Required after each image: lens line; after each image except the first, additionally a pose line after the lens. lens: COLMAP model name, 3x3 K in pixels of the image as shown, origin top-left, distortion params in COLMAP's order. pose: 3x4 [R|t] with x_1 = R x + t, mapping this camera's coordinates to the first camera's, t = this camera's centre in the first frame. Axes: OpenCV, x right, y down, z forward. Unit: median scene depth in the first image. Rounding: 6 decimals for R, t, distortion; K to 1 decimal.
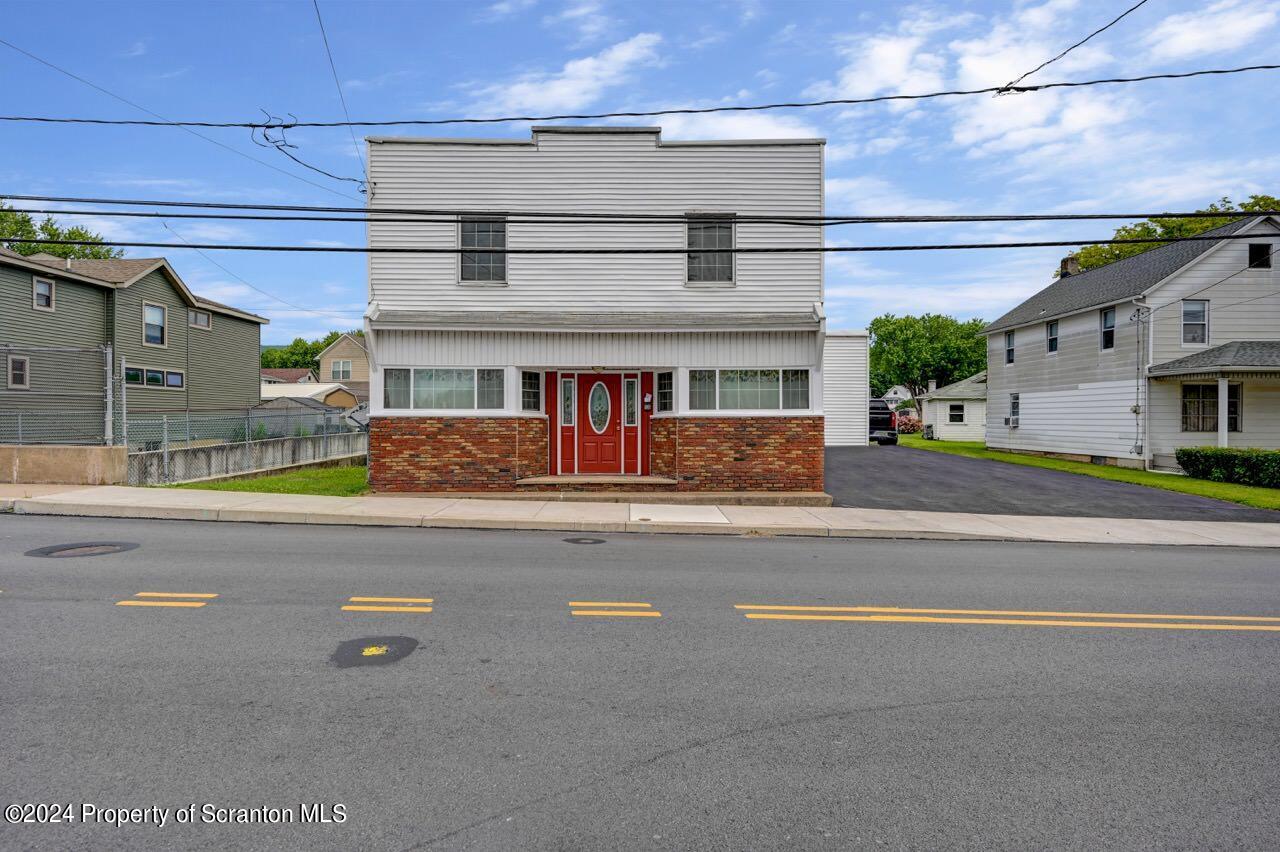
lens RADIAL K [[673.8, 0, 640.0], [0, 673.8, 426.0], [0, 0, 1]] dist [0.000276, 0.000718]
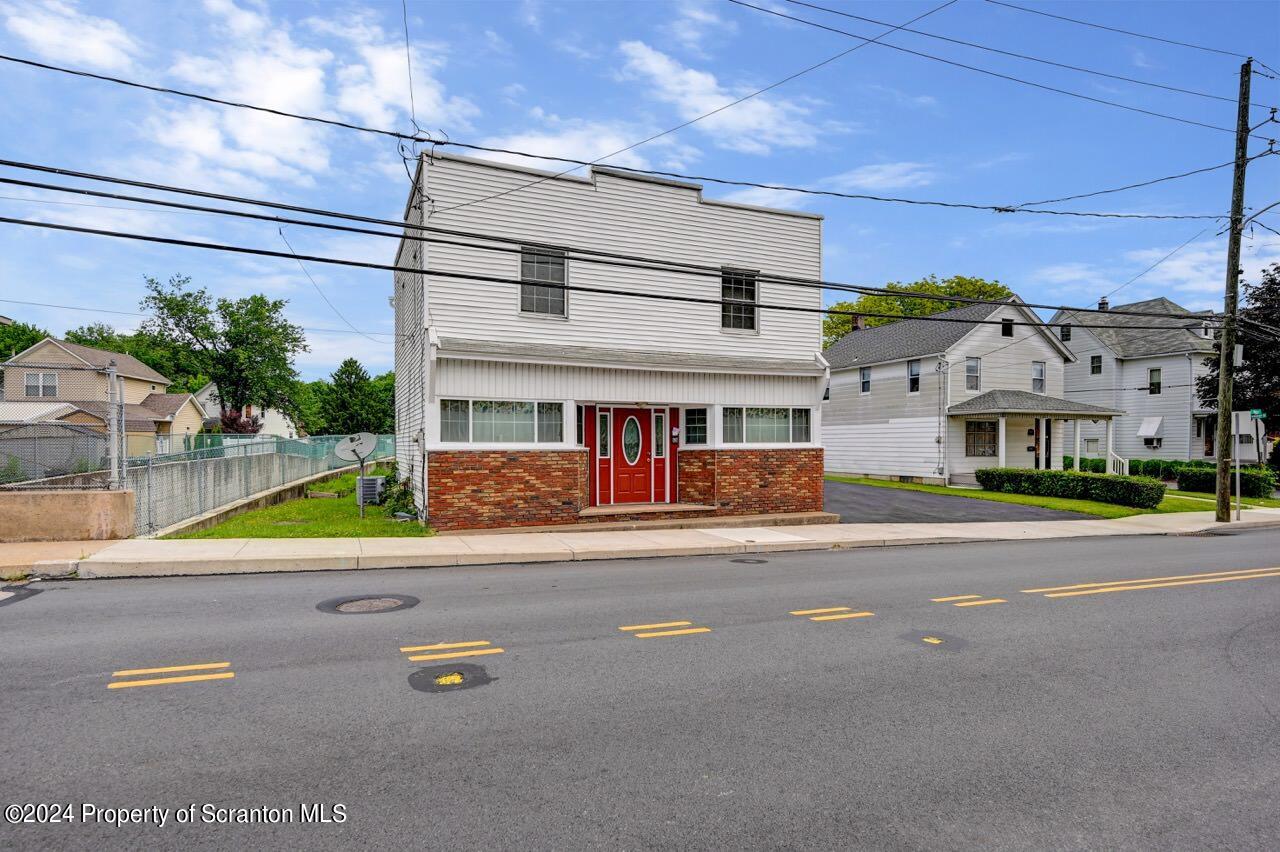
lens RADIAL K [[694.9, 0, 644.3], [0, 694.9, 451.9], [0, 0, 1]] dist [-0.000545, -0.000048]
pose [[0.917351, -0.006396, 0.398028, -0.497264], [0.005915, 0.999980, 0.002437, -0.012526], [-0.398035, 0.000119, 0.917370, -0.002099]]
